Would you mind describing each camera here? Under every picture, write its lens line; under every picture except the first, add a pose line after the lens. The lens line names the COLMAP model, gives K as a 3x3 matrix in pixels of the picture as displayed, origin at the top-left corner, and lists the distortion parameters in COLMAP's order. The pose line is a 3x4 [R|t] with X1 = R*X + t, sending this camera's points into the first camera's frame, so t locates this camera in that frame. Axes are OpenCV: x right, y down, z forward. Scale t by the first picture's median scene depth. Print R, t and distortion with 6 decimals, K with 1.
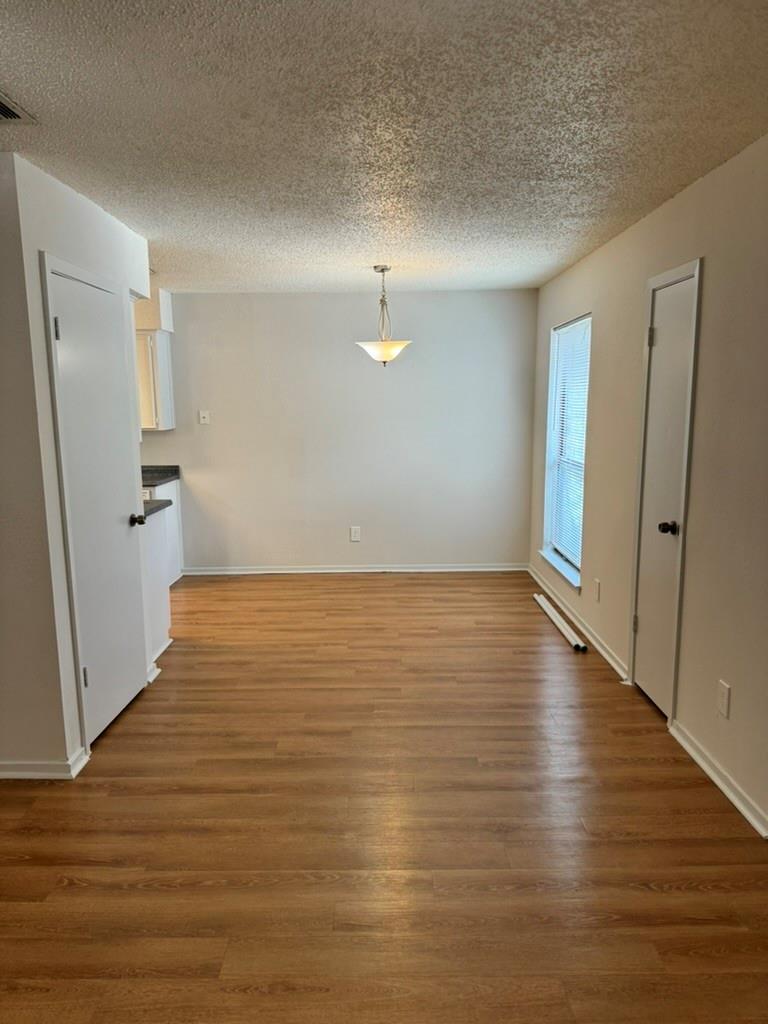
lens RADIAL K [[713.4, 0, 380.6], [0, 713.4, 515.7], [0, 0, 1]] dist [0.092605, -0.117710]
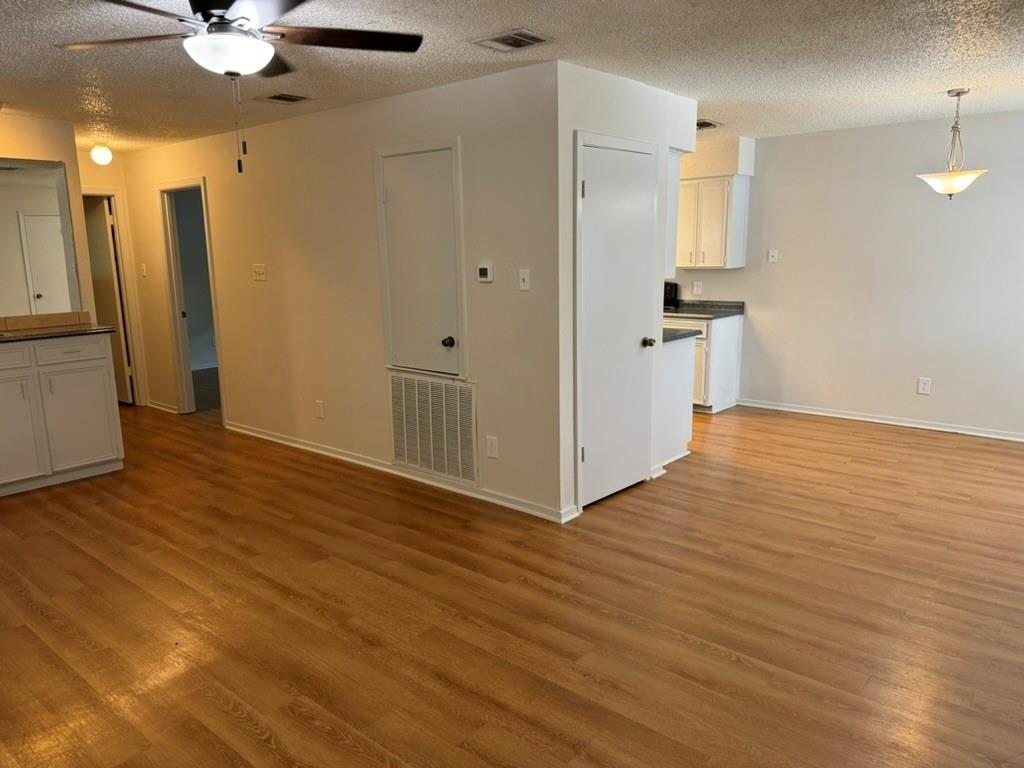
lens RADIAL K [[713.4, 0, 512.0], [0, 713.4, 384.0], [0, 0, 1]] dist [0.092605, -0.117710]
pose [[0.760495, 0.120863, -0.637997, 0.240690], [-0.096575, 0.992650, 0.072931, 0.010166], [0.642122, 0.006151, 0.766577, -0.065315]]
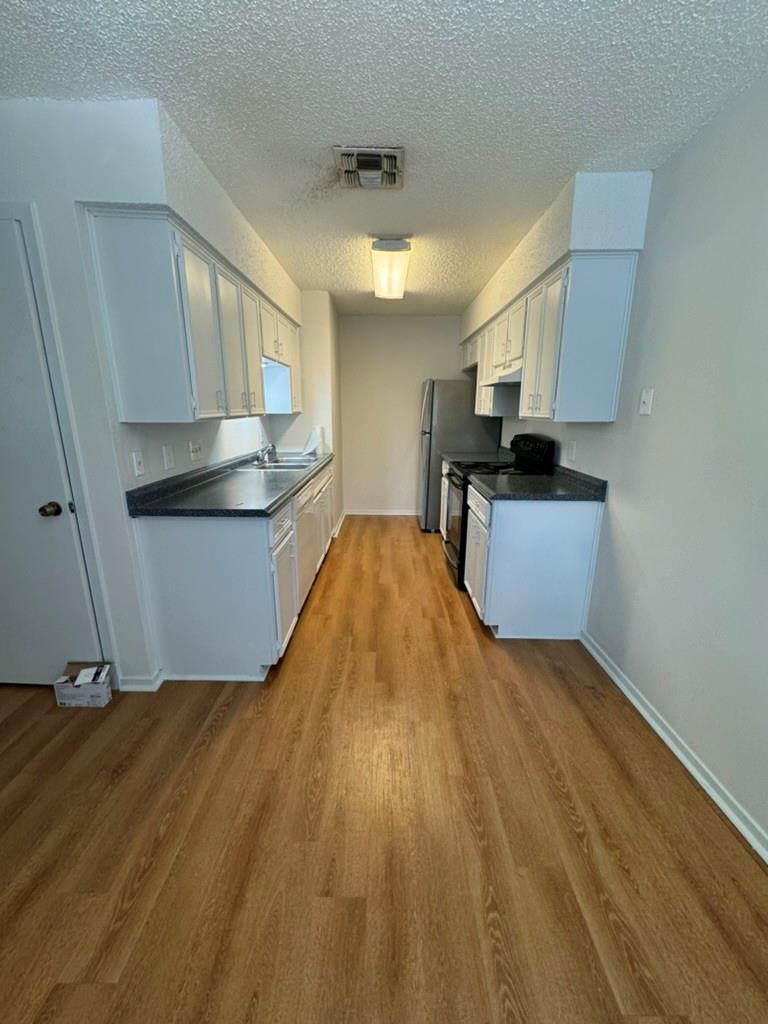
lens RADIAL K [[406.9, 0, 384.0], [0, 406.9, 512.0], [0, 0, 1]] dist [-0.000973, -0.000044]
pose [[-0.007274, 0.255940, -0.966665, 0.110585], [-0.163570, 0.953366, 0.253649, -0.160518], [0.986505, 0.159963, 0.034929, 1.246004]]
